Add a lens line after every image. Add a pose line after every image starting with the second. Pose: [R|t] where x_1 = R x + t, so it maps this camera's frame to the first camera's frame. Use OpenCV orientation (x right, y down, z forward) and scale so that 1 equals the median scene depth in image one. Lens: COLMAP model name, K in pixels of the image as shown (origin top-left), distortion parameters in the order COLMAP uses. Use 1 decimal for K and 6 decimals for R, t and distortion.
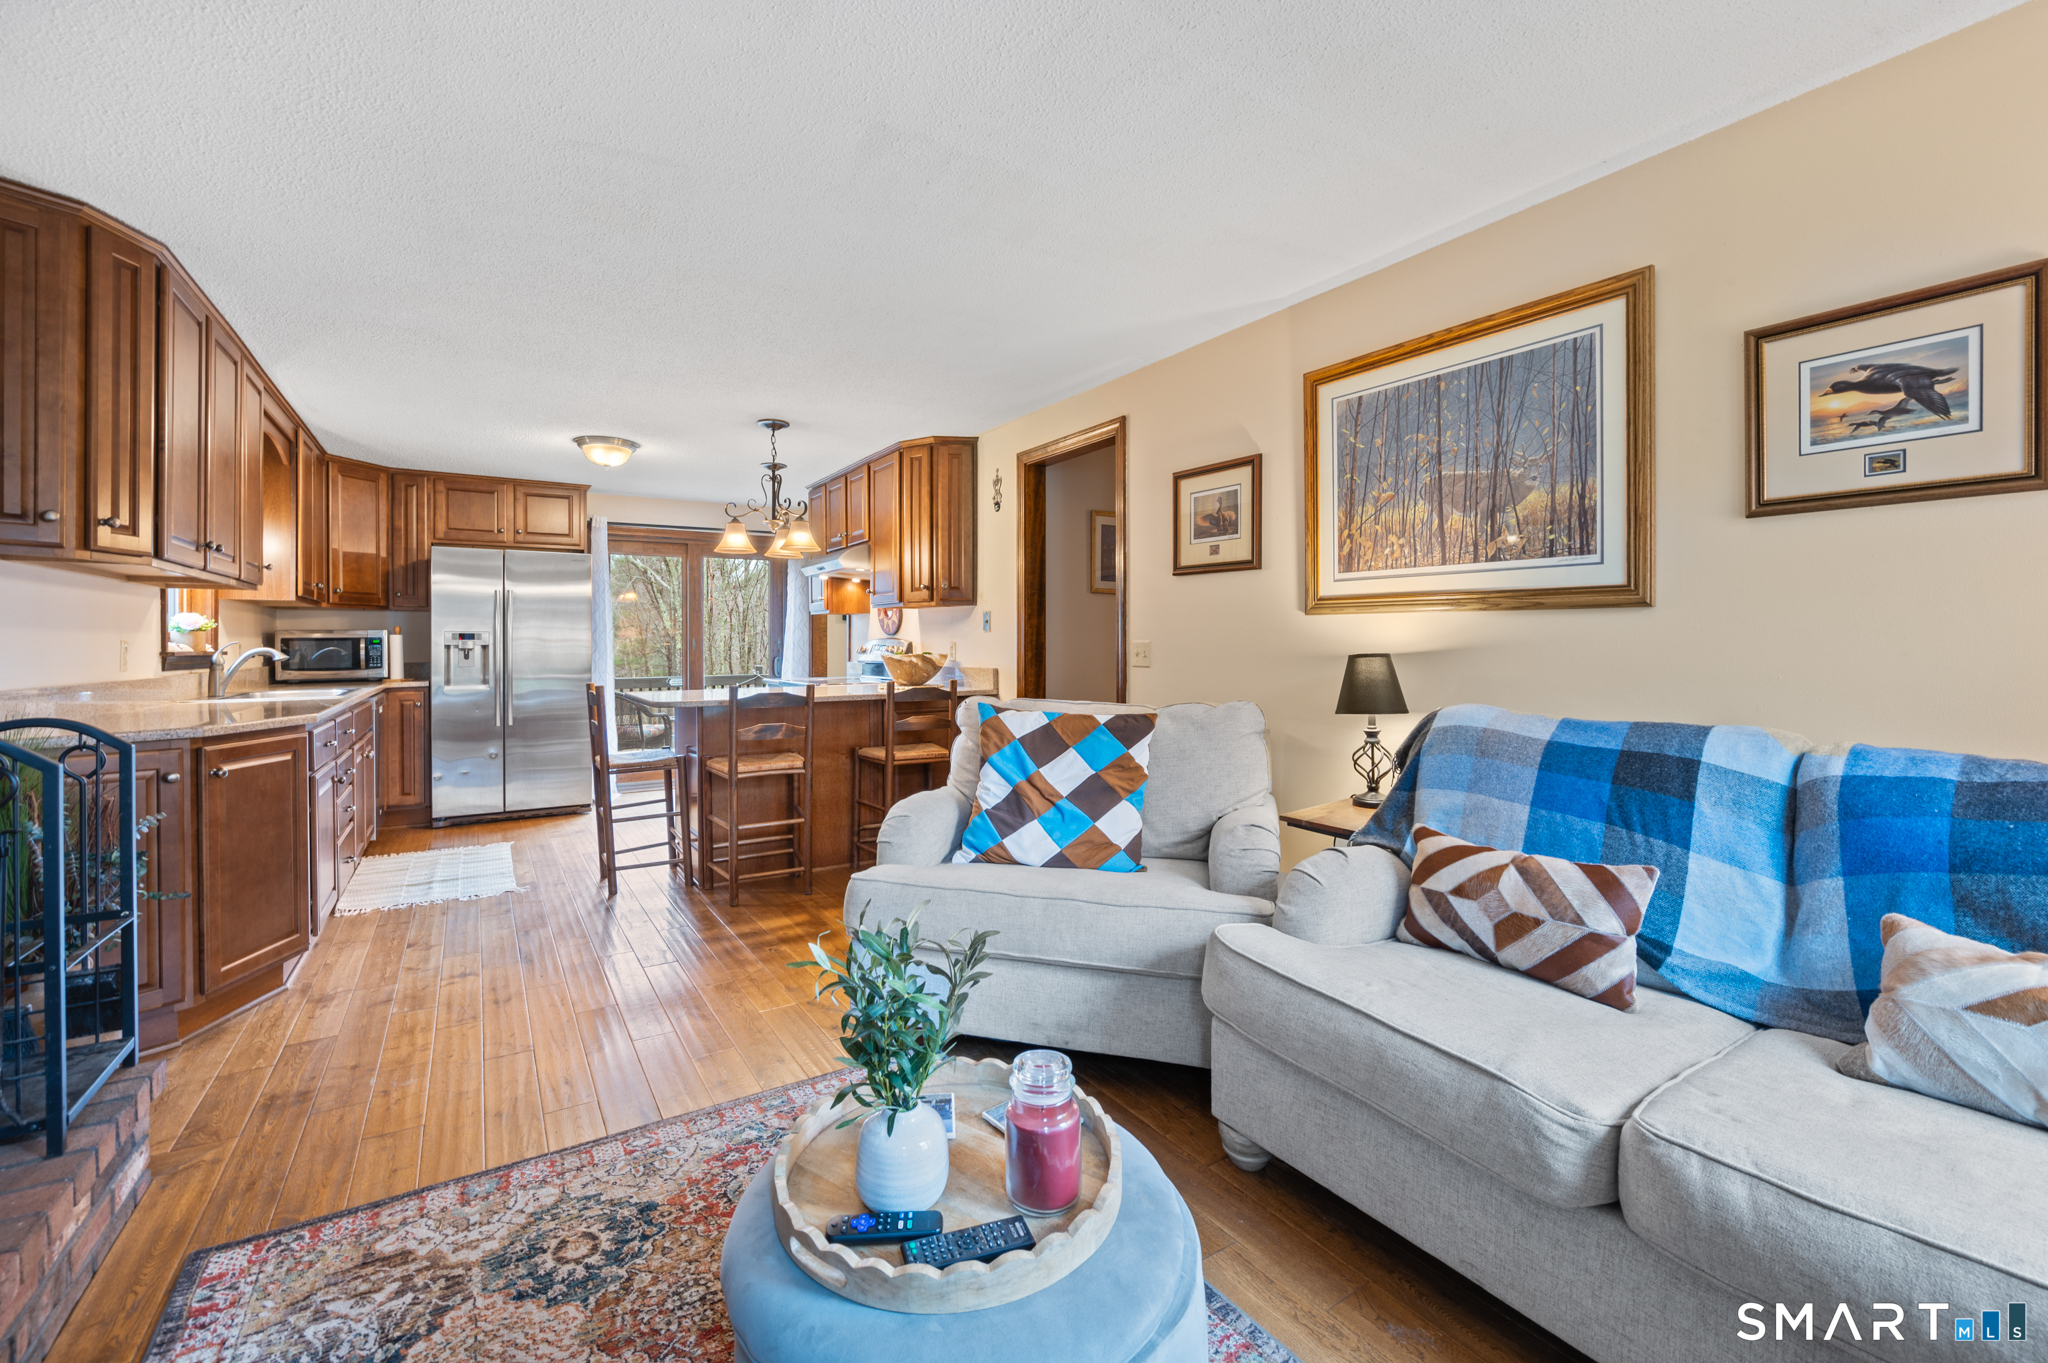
lens RADIAL K [[858.7, 0, 1032.0], [0, 858.7, 655.6], [0, 0, 1]] dist [-0.009429, 0.000106]
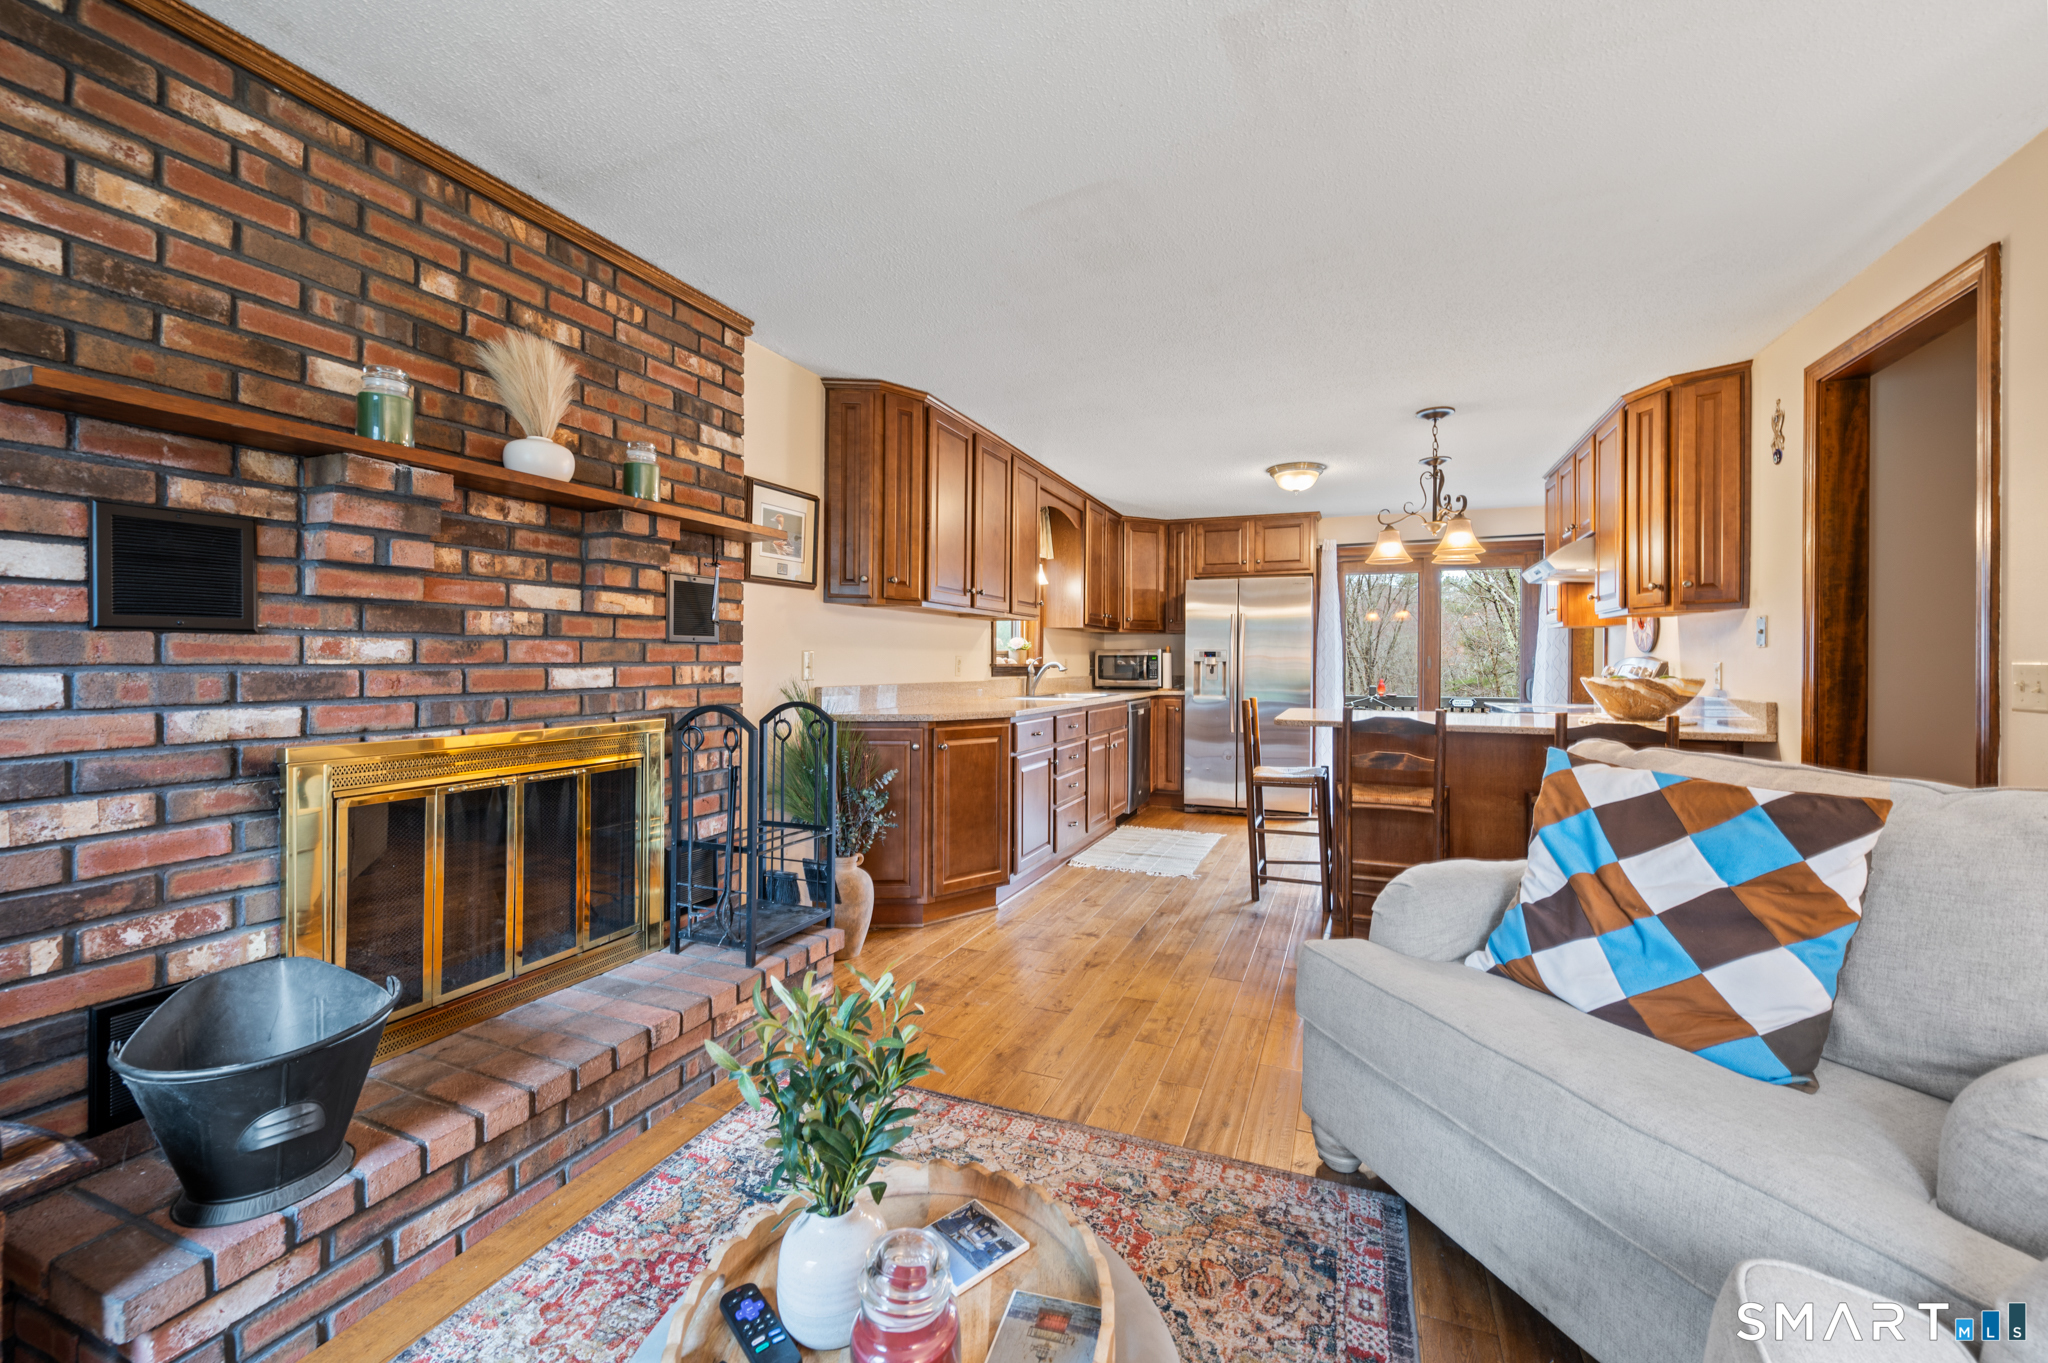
lens RADIAL K [[822.0, 0, 1028.2], [0, 822.0, 668.8], [0, 0, 1]] dist [0.000834, 0.000084]
pose [[0.573687, 0.014863, -0.818940, 0.226524], [-0.020145, 0.999789, 0.004034, -0.003087], [0.818827, 0.014183, 0.573865, 0.257529]]
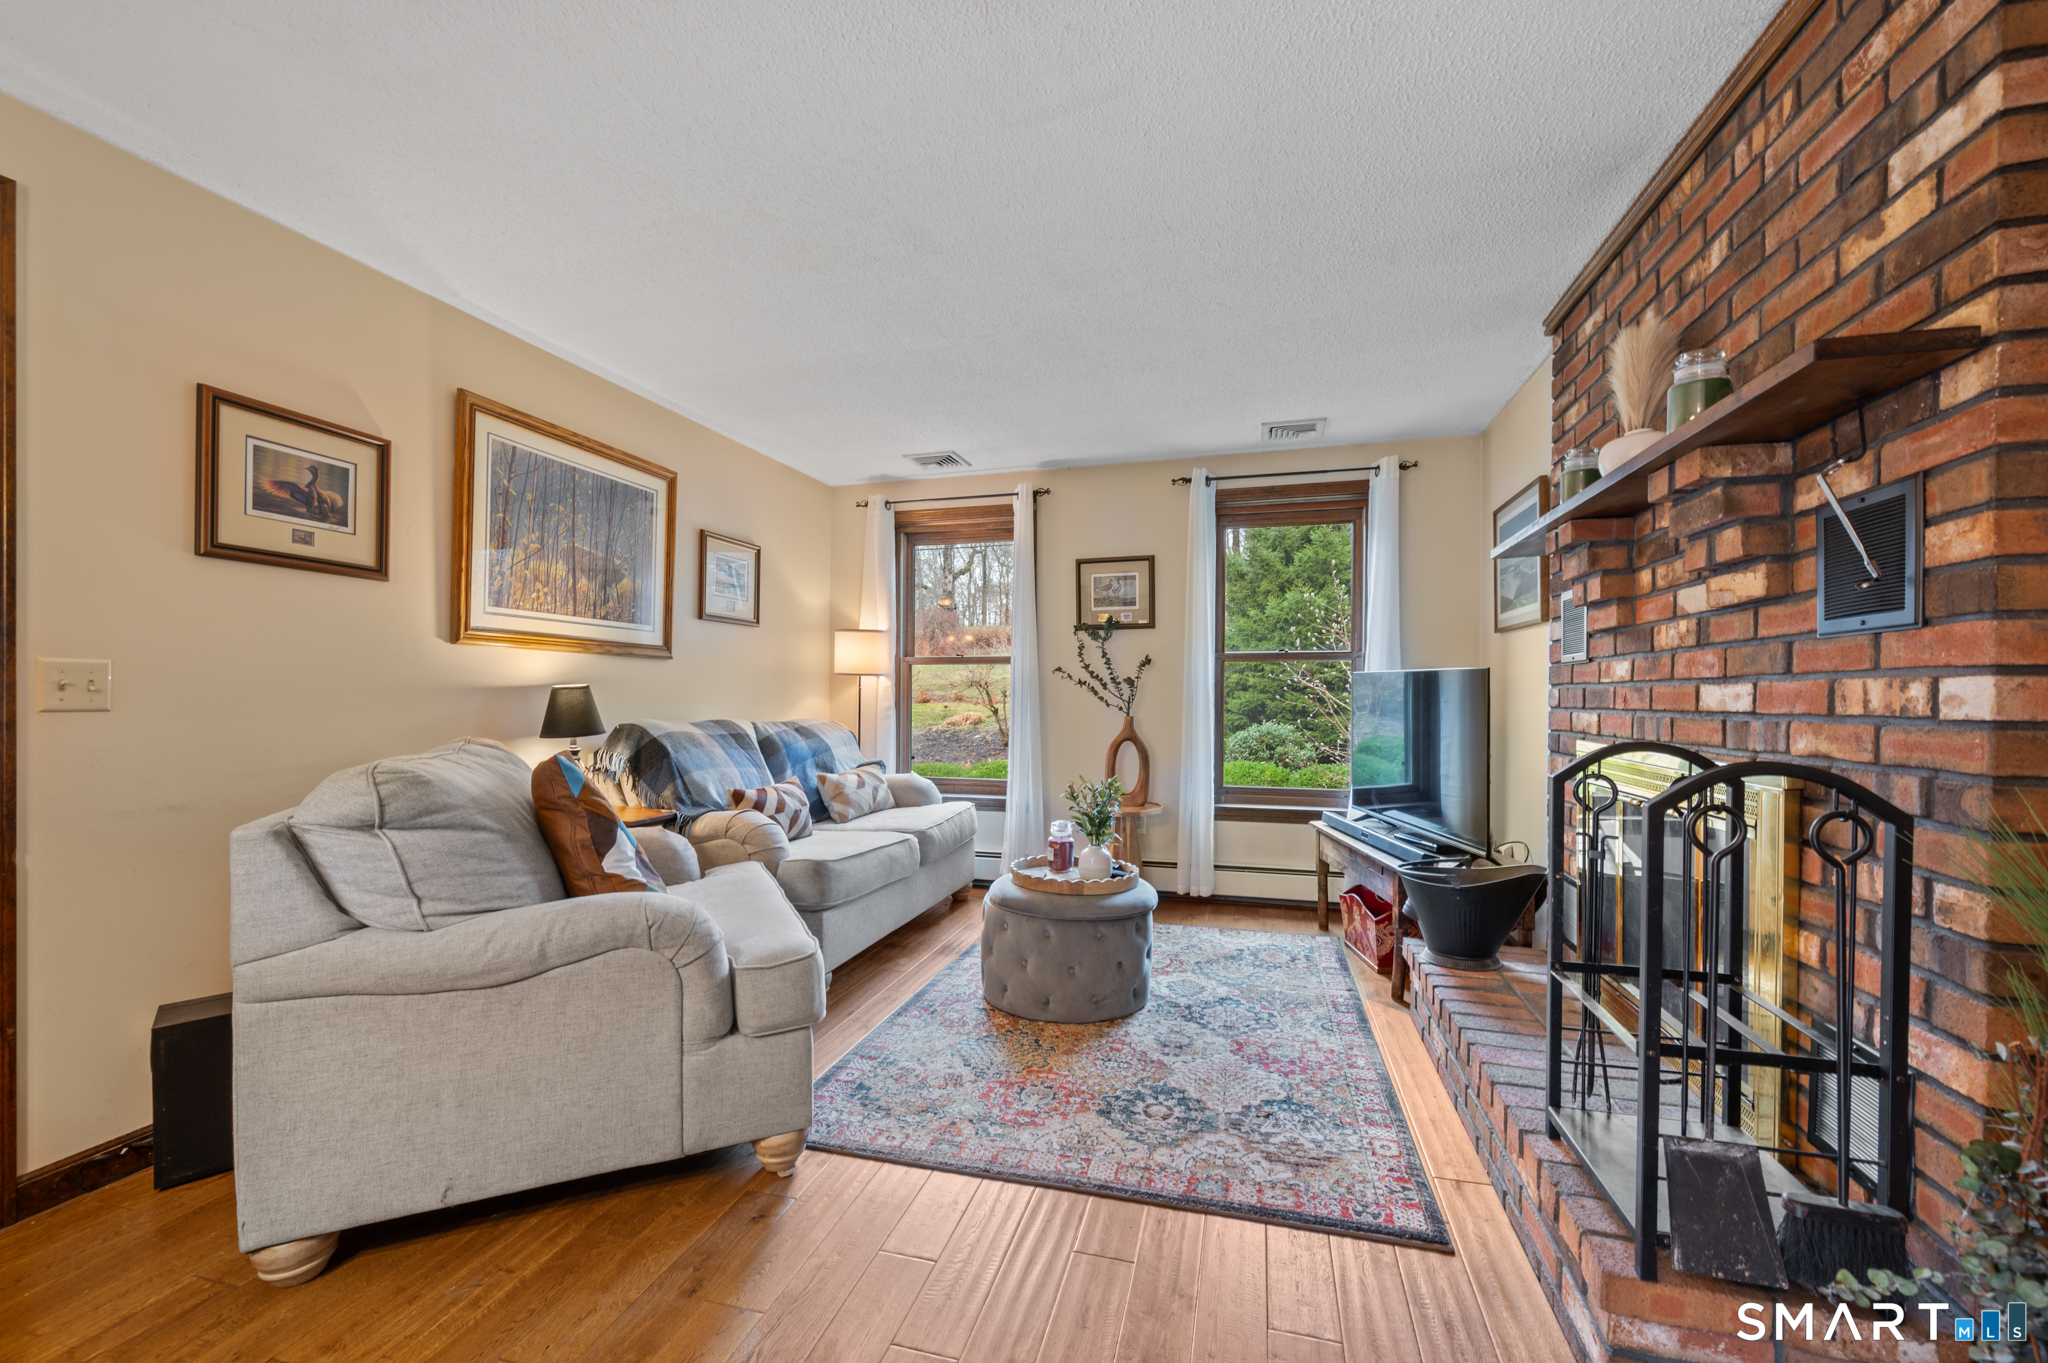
lens RADIAL K [[853.4, 0, 1025.2], [0, 853.4, 689.0], [0, 0, 1]] dist [0.081685, 0.000012]
pose [[-0.660295, 0.003763, 0.750997, -0.782063], [0.009968, 0.999943, 0.003753, 0.004113], [-0.750940, 0.009964, -0.660295, 1.122721]]
